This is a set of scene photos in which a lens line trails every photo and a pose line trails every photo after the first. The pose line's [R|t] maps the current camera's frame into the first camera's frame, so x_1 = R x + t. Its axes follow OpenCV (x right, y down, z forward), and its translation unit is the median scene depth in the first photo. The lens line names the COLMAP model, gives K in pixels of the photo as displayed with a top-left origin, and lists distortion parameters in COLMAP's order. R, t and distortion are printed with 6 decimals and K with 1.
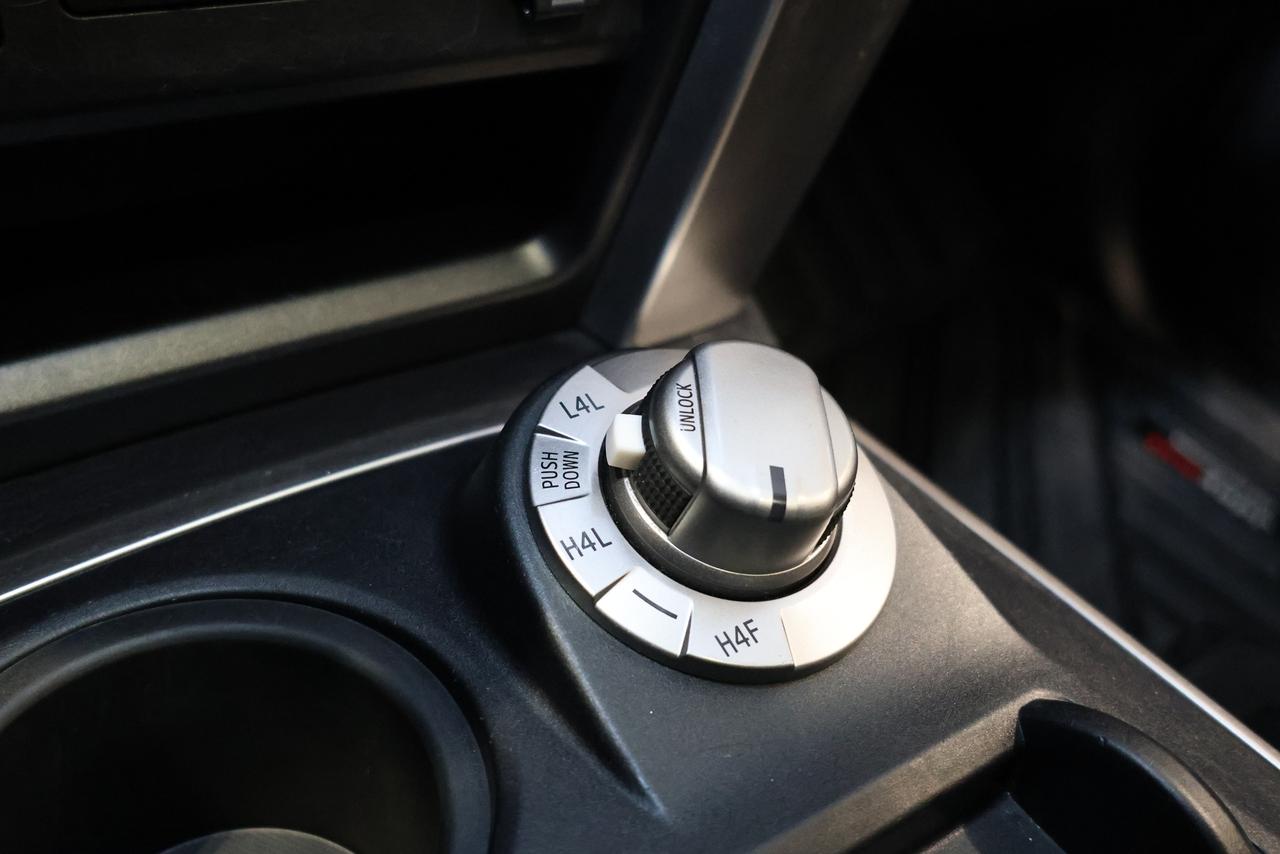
lens RADIAL K [[1277.9, 0, 665.0], [0, 1277.9, 426.2], [0, 0, 1]] dist [0.022201, 0.013911]
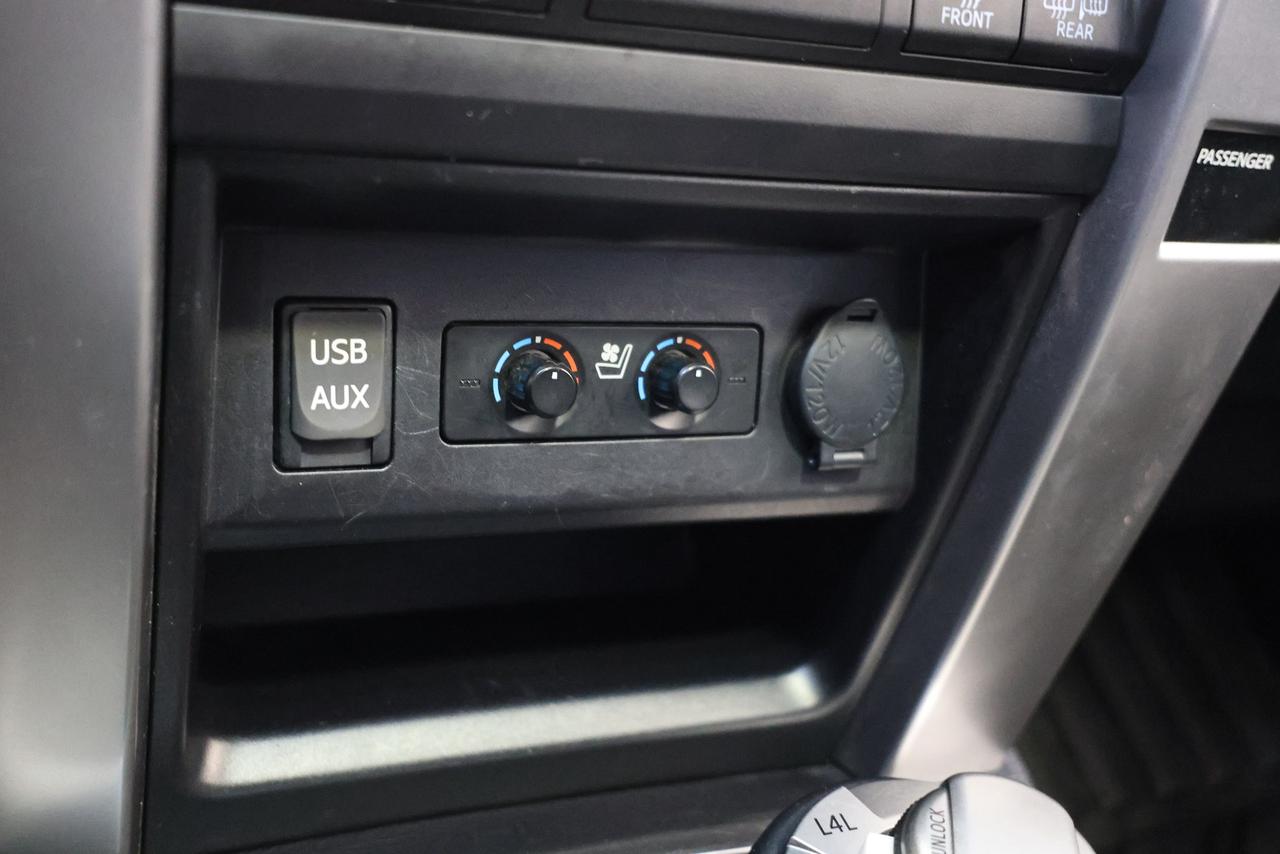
lens RADIAL K [[1318.3, 0, 640.0], [0, 1318.3, 427.0], [0, 0, 1]] dist [-0.001784, -0.004280]
pose [[0.972987, 0.057340, -0.223627, 0.001224], [-0.128287, 0.939628, -0.317240, 0.040490], [0.191936, 0.337359, 0.921602, -0.125300]]
